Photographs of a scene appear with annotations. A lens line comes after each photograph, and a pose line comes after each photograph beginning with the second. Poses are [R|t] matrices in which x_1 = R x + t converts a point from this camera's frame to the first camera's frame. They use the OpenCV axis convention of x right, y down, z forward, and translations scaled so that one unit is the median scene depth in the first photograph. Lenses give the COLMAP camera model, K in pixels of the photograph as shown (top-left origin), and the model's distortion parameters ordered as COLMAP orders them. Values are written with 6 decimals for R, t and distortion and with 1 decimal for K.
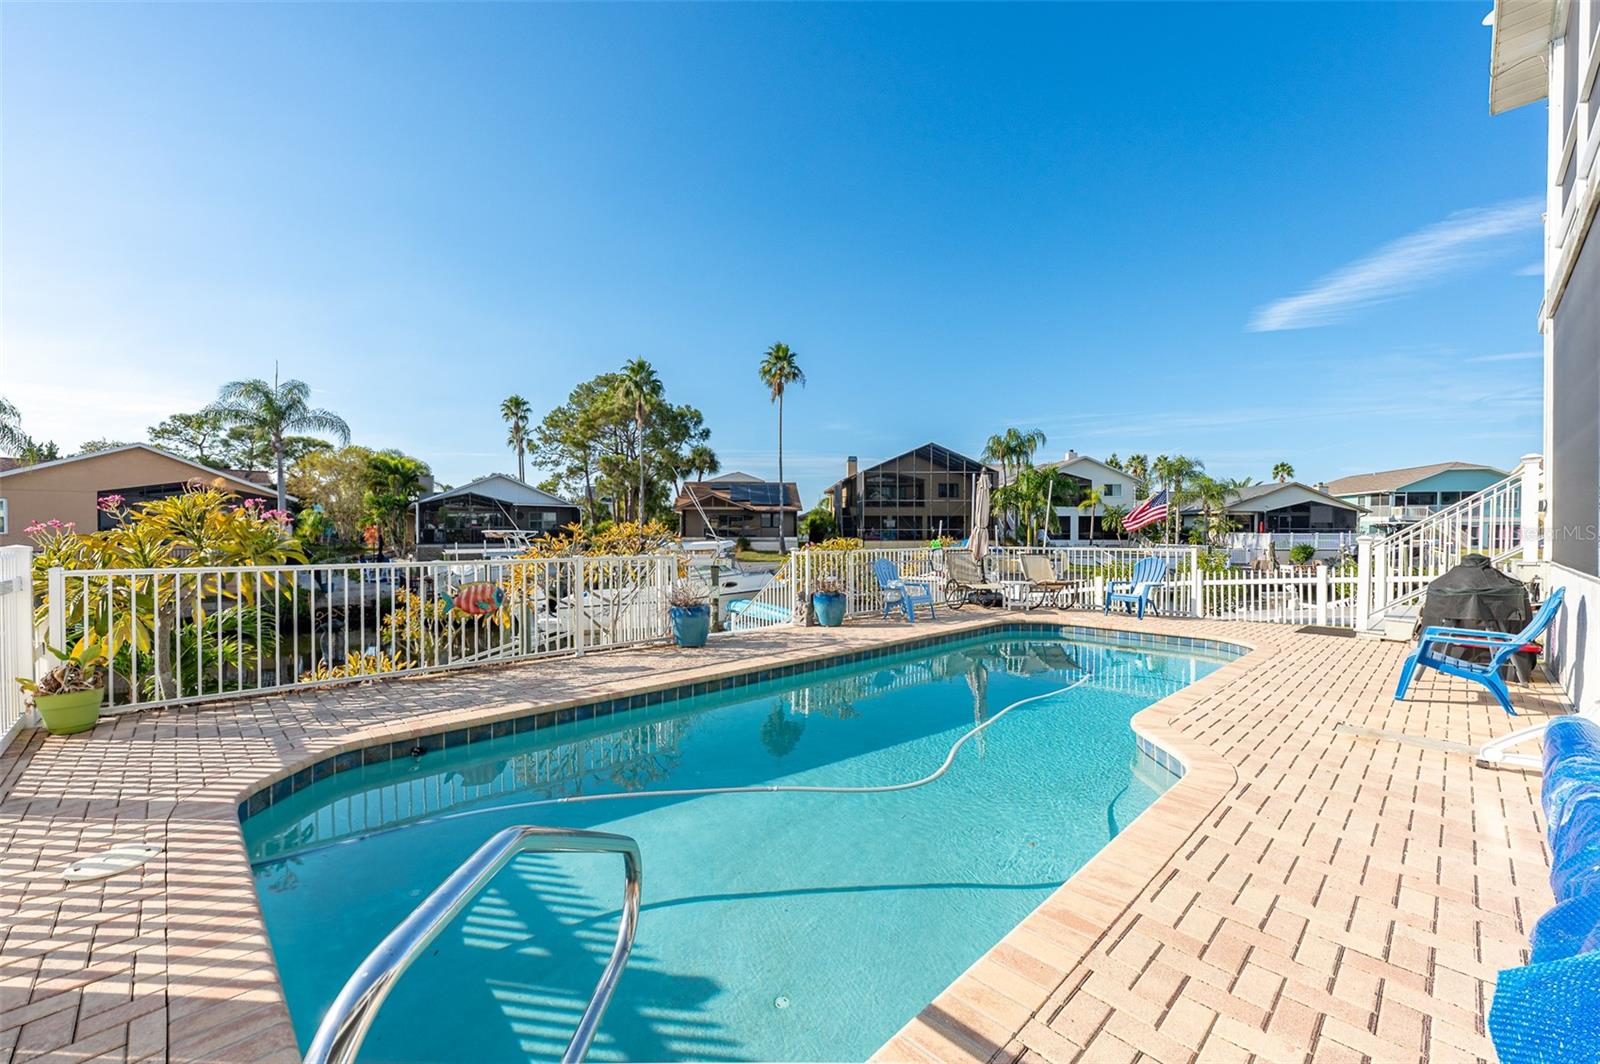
lens RADIAL K [[641.4, 0, 810.5], [0, 641.4, 545.2], [0, 0, 1]] dist [0.000524, 0.000462]
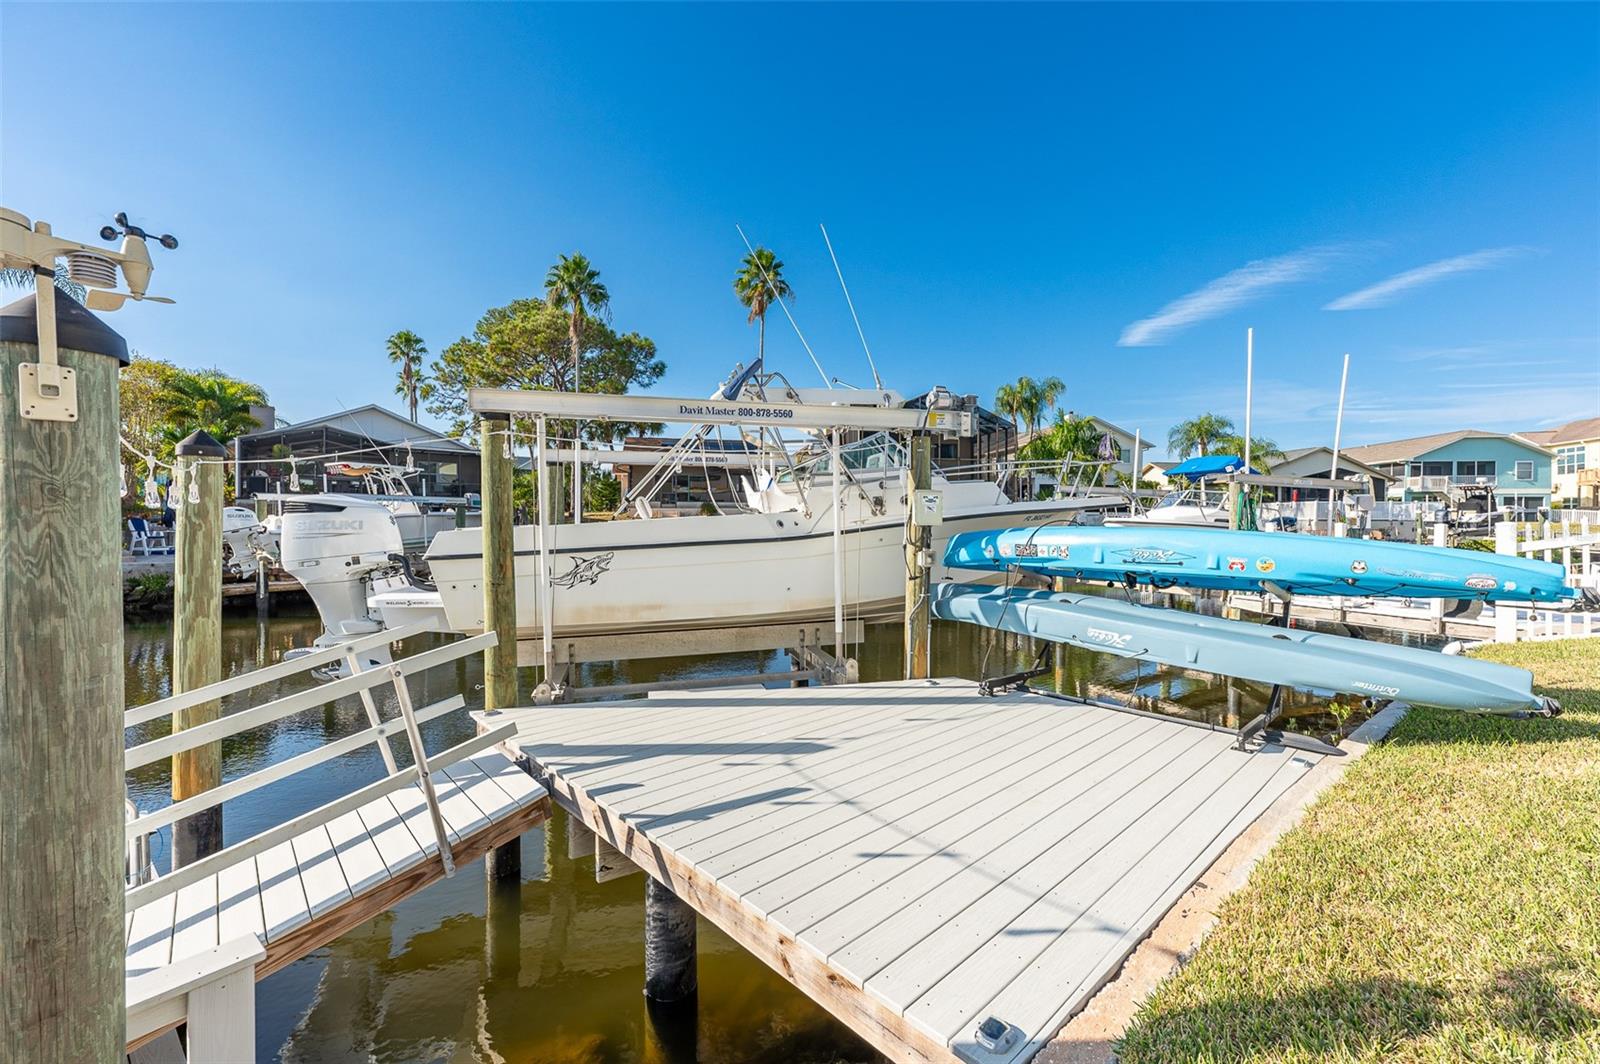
lens RADIAL K [[634.0, 0, 800.0], [0, 634.0, 532.0], [0, 0, 1]] dist [-0.001101, 0.000565]
pose [[0.993715, 0.001380, 0.111932, -0.079241], [-0.000932, 0.999991, -0.004056, 0.027149], [-0.111936, 0.003927, 0.993708, 0.213315]]
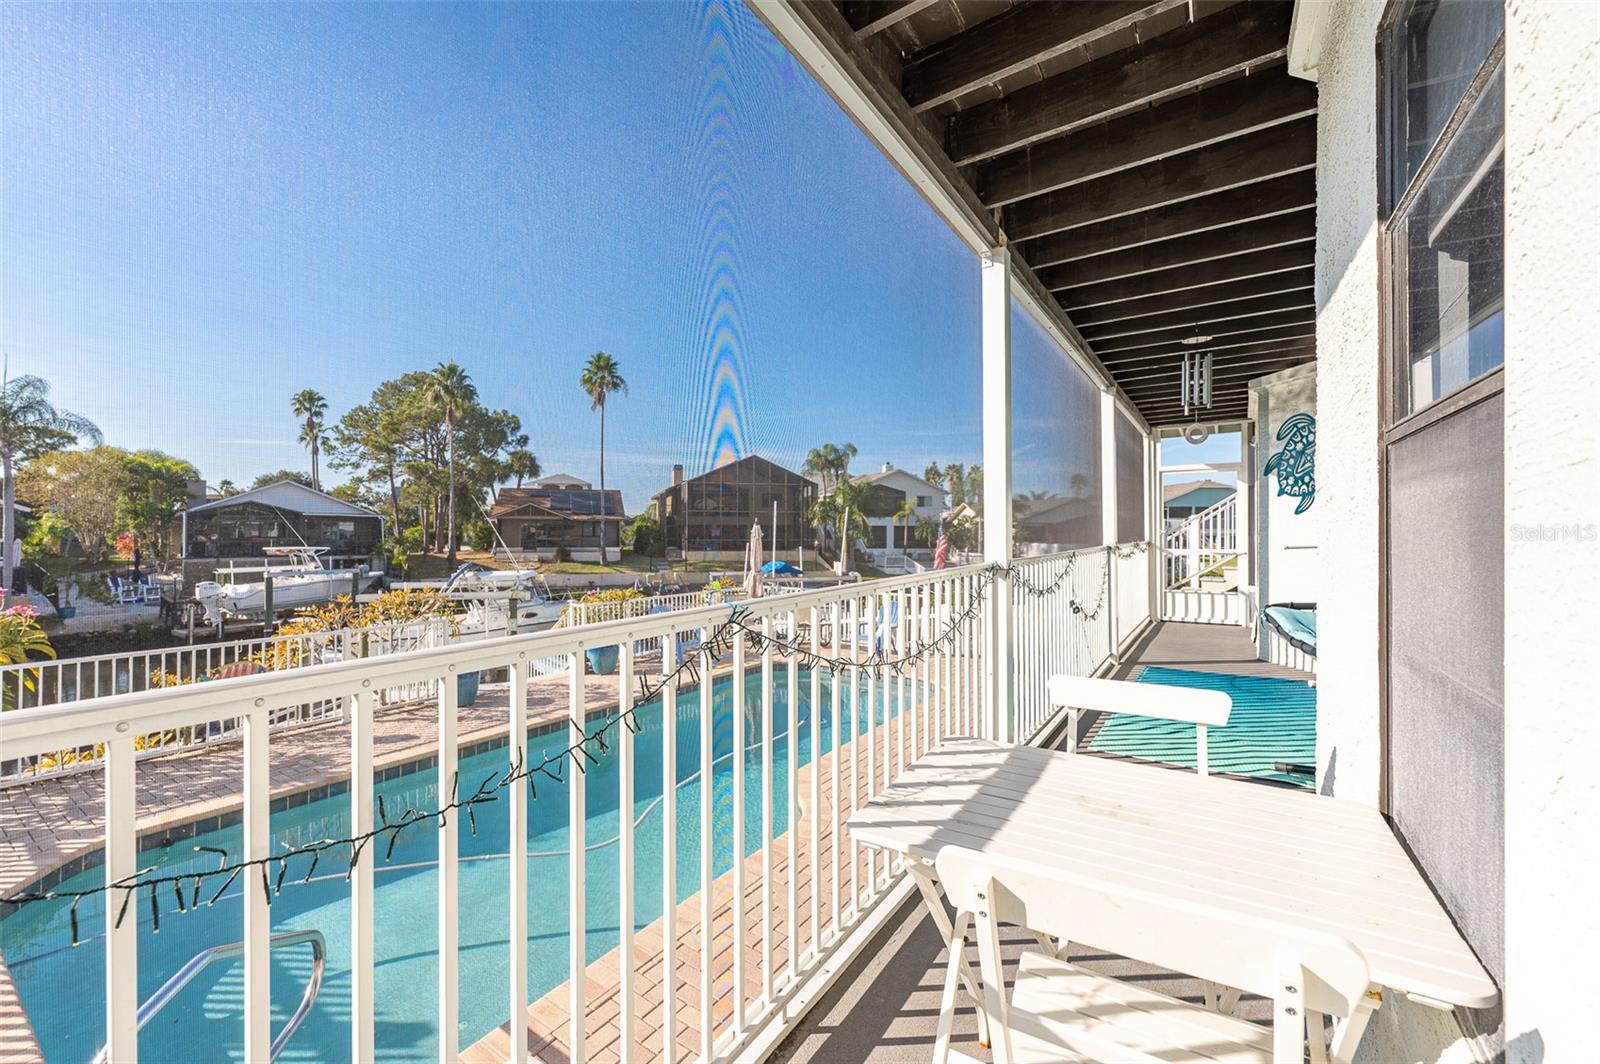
lens RADIAL K [[655.9, 0, 749.0], [0, 655.9, 530.2], [0, 0, 1]] dist [0.006753, -0.000529]
pose [[0.987654, 0.003938, 0.156603, 0.017651], [-0.000509, 0.999759, -0.021934, -0.016606], [-0.156652, 0.021584, 0.987418, -0.026452]]
